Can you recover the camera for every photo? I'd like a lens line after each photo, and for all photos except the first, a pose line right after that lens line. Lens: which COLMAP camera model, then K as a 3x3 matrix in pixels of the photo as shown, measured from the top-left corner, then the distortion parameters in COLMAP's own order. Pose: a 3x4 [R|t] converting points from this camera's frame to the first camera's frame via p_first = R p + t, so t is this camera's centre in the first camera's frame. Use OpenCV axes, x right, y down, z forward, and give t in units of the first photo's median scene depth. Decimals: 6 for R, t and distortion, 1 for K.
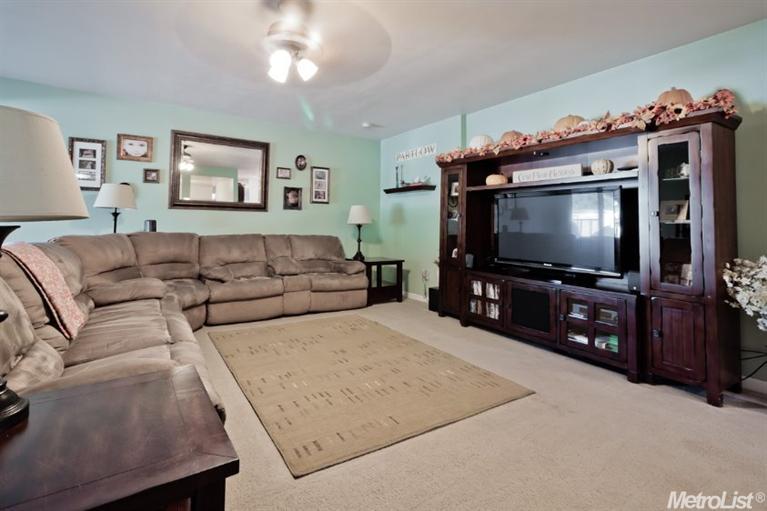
lens RADIAL K [[361.5, 0, 368.1], [0, 361.5, 216.6], [0, 0, 1]] dist [0.005232, 0.000376]
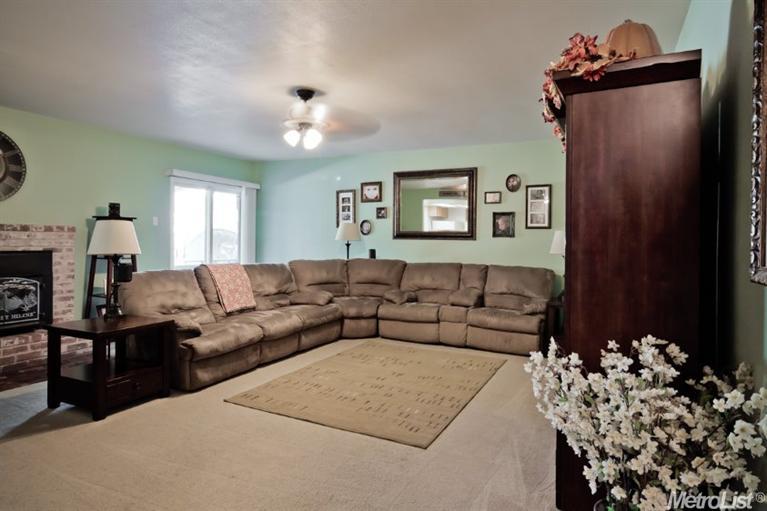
lens RADIAL K [[461.4, 0, 382.2], [0, 461.4, 254.0], [0, 0, 1]] dist [-0.016489, 0.000216]
pose [[0.524340, 0.015307, -0.851372, 0.741660], [0.014997, 0.999517, 0.027207, -0.015451], [0.851377, -0.027034, 0.523857, 0.176089]]
